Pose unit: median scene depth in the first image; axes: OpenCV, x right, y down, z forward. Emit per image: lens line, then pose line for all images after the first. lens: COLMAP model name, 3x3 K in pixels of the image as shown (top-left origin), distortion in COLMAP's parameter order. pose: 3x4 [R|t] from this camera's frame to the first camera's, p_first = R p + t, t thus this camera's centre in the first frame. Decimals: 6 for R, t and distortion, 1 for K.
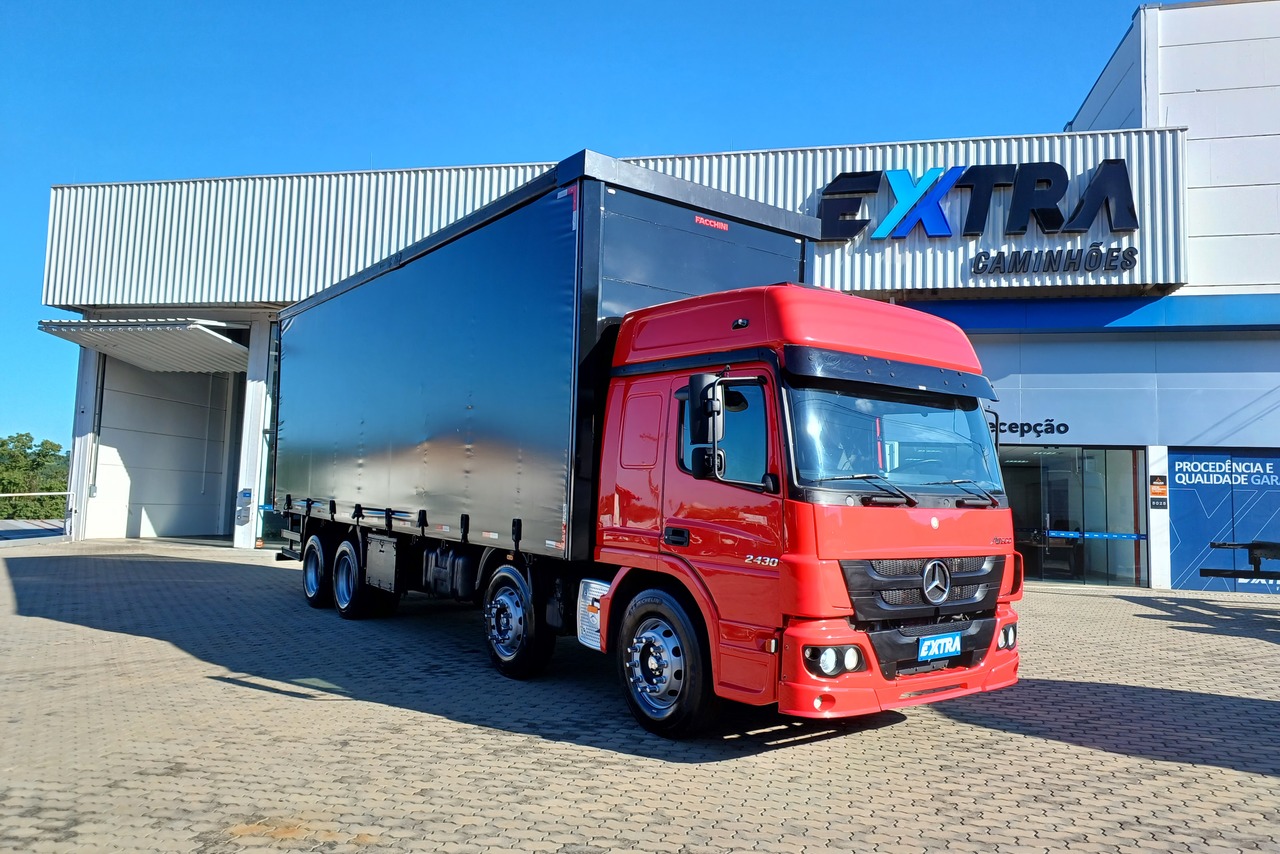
lens RADIAL K [[851.1, 0, 635.7], [0, 851.1, 422.5], [0, 0, 1]] dist [0.031176, -0.019129]
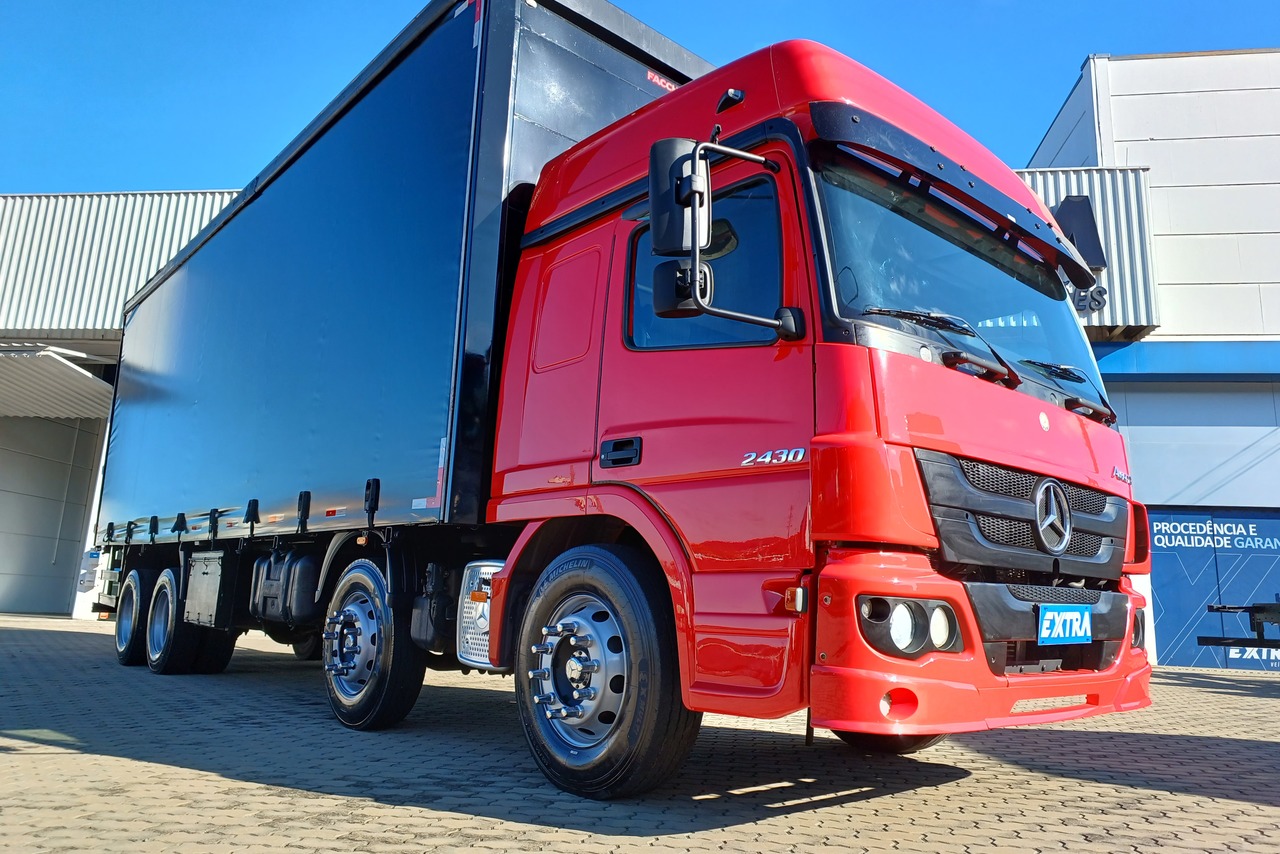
lens RADIAL K [[861.9, 0, 635.4], [0, 861.9, 422.9], [0, 0, 1]] dist [0.005883, -0.001263]
pose [[0.995952, 0.031037, 0.084361, 0.006176], [-0.020692, 0.992456, -0.120840, 0.160487], [-0.087475, 0.118606, 0.989081, 0.336386]]
